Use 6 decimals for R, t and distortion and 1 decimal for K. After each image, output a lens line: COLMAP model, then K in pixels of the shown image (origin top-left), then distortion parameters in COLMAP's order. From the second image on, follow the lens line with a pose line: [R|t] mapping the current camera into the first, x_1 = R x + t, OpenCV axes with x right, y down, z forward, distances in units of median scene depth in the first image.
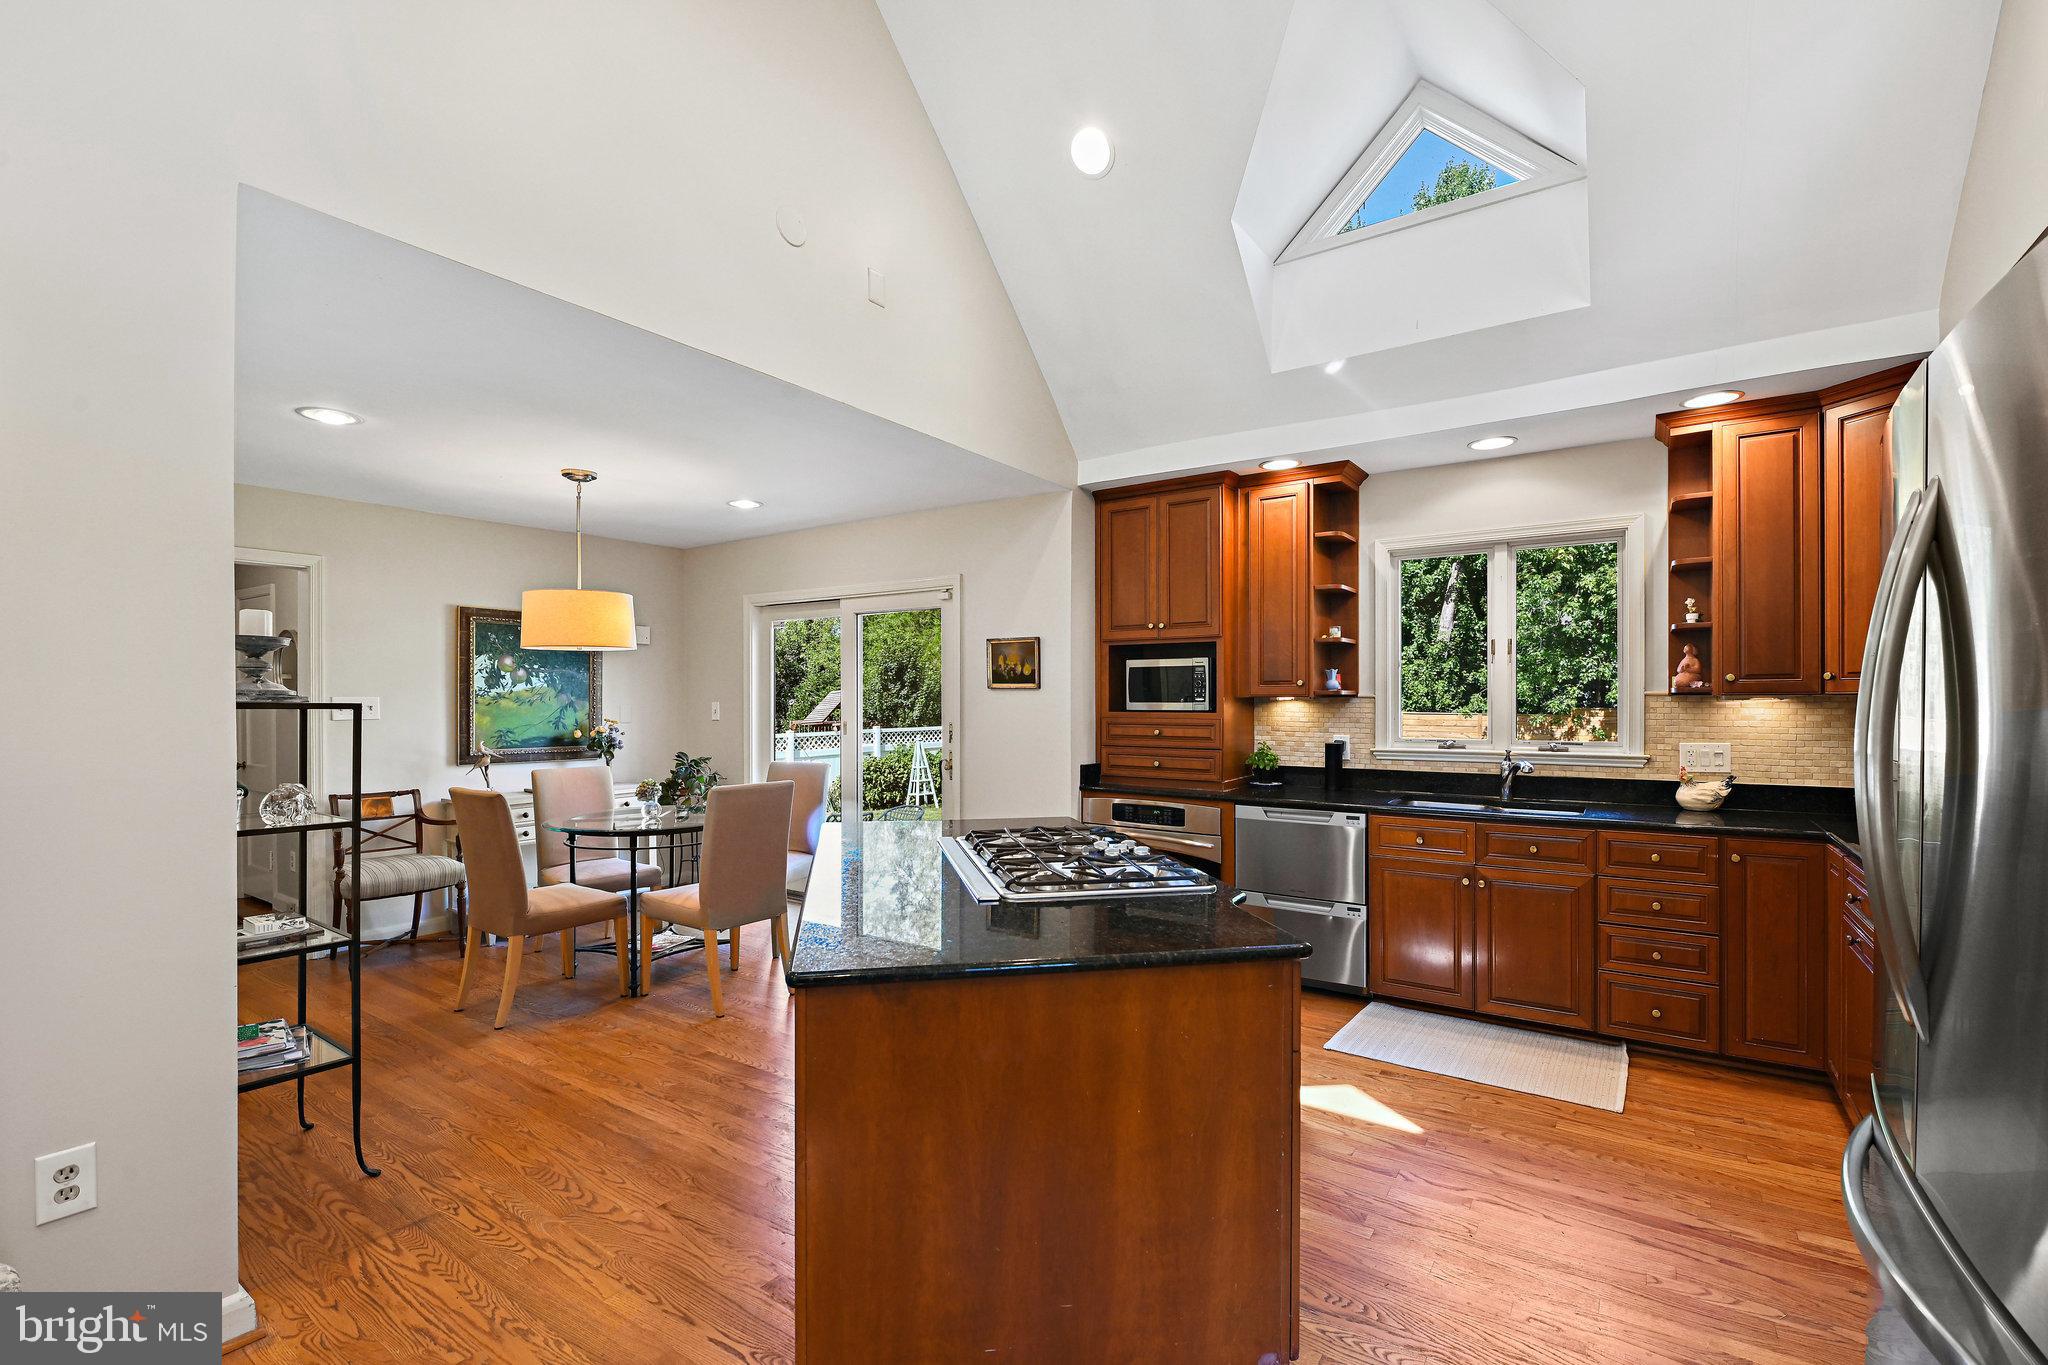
lens RADIAL K [[924.3, 0, 1021.1], [0, 924.3, 696.7], [0, 0, 1]] dist [-0.001308, -0.000175]
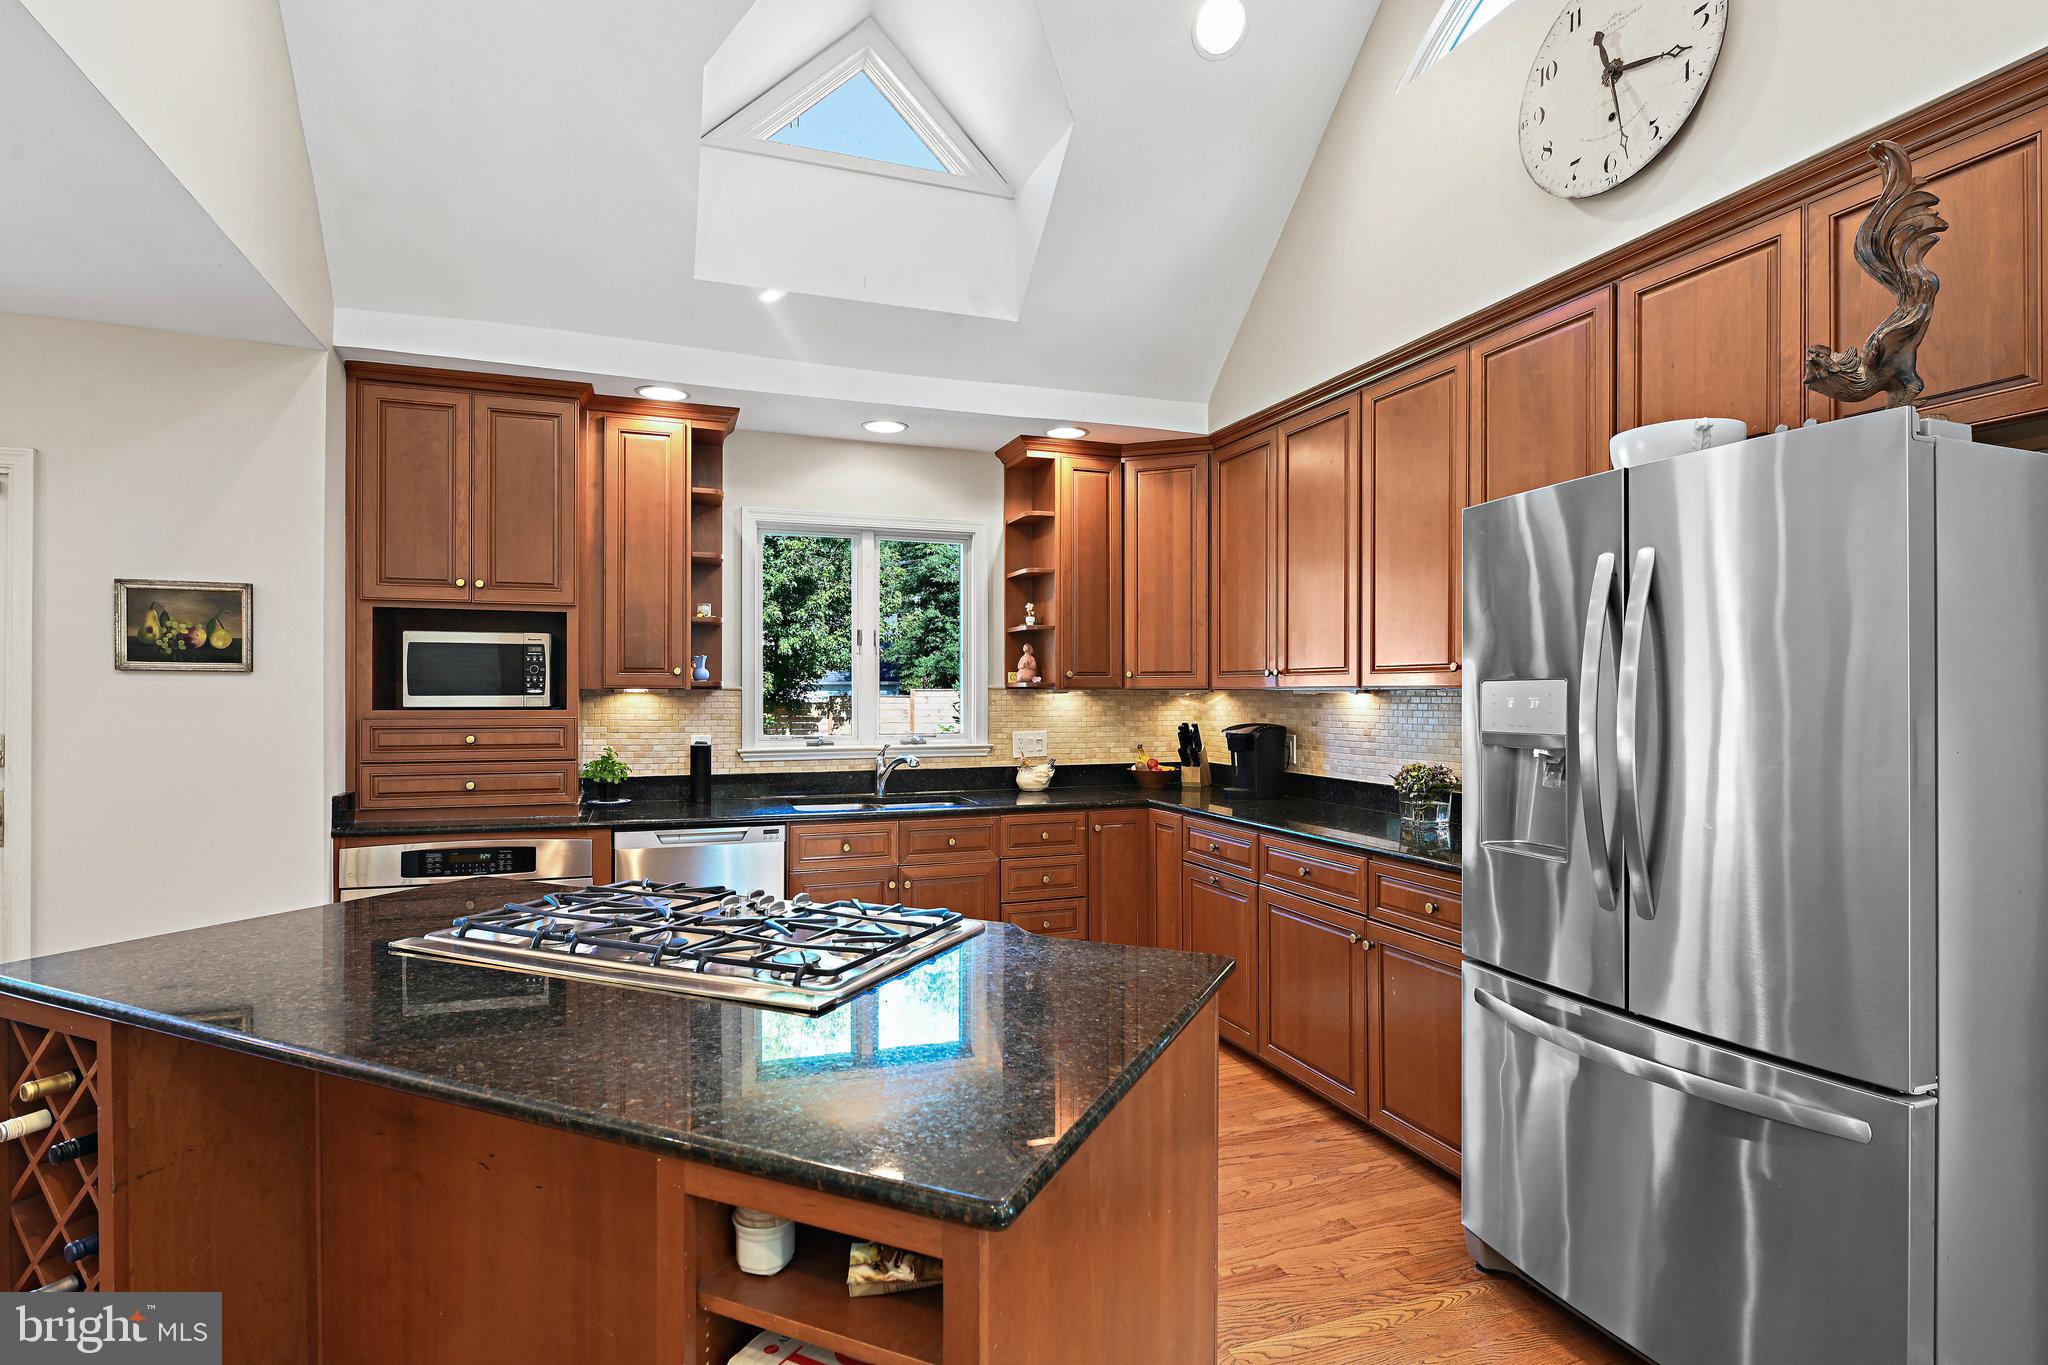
lens RADIAL K [[1045.5, 0, 1024.0], [0, 1045.5, 682.5], [0, 0, 1]] dist [-0.001847, -0.000576]
pose [[0.558390, 0.010073, 0.829517, -0.271382], [-0.005523, 0.999949, -0.008425, 0.000792], [-0.829560, 0.000123, 0.558417, 0.236598]]
